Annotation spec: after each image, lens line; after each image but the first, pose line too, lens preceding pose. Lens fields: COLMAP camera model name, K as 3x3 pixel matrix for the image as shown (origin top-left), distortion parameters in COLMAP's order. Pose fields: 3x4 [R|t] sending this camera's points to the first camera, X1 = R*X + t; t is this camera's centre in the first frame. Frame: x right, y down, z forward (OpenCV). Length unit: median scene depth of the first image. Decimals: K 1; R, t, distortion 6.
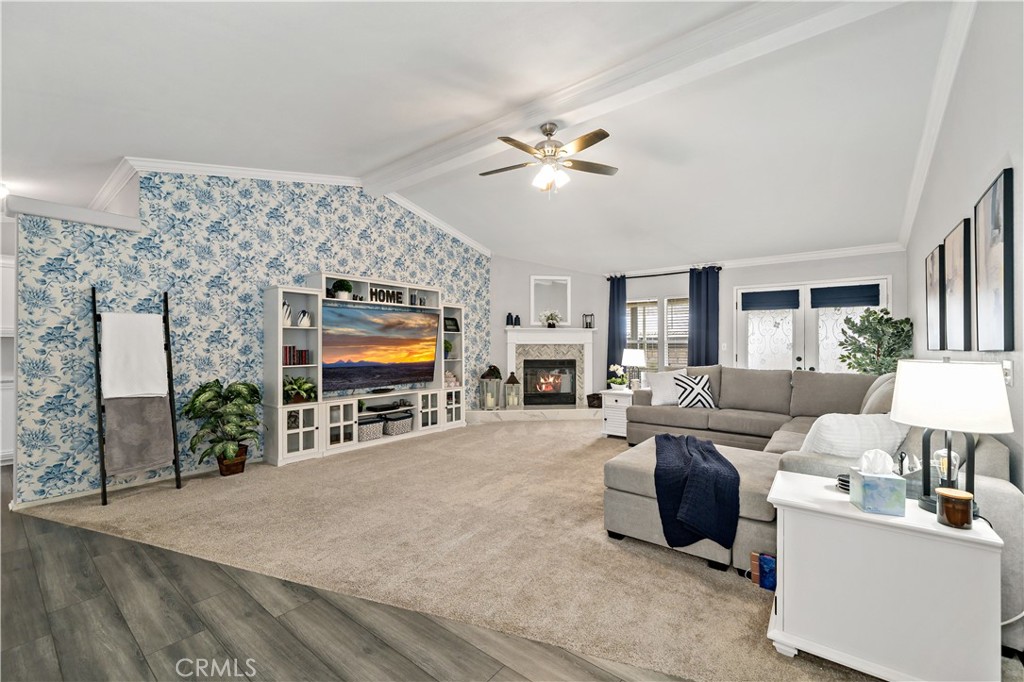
lens RADIAL K [[425.9, 0, 506.5], [0, 425.9, 345.6], [0, 0, 1]] dist [-0.002068, -0.000441]
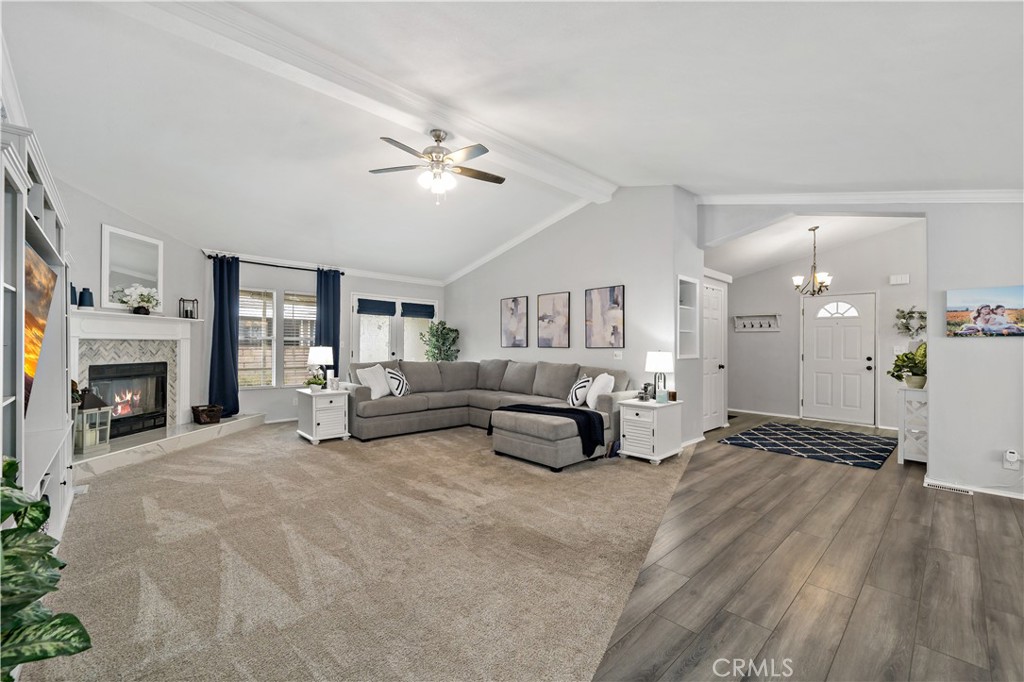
lens RADIAL K [[425.9, 0, 518.9], [0, 425.9, 341.4], [0, 0, 1]] dist [-0.002068, -0.000441]
pose [[0.121669, 0.007878, 0.992539, -0.598457], [-0.008870, 0.999937, -0.006849, -0.001305], [-0.992531, -0.007971, 0.121731, 0.449154]]
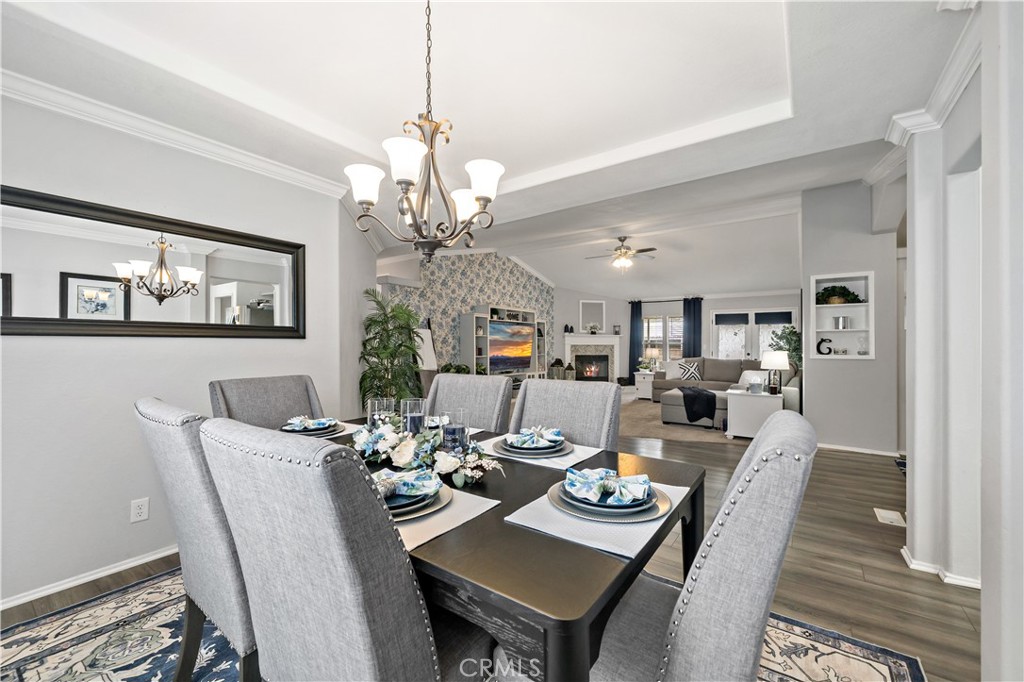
lens RADIAL K [[425.9, 0, 499.2], [0, 425.9, 342.1], [0, 0, 1]] dist [-0.002068, -0.000441]
pose [[0.999250, 0.002922, 0.038609, -0.373874], [-0.002579, 0.999957, -0.008936, 0.001403], [-0.038633, 0.008829, 0.999214, -0.661631]]
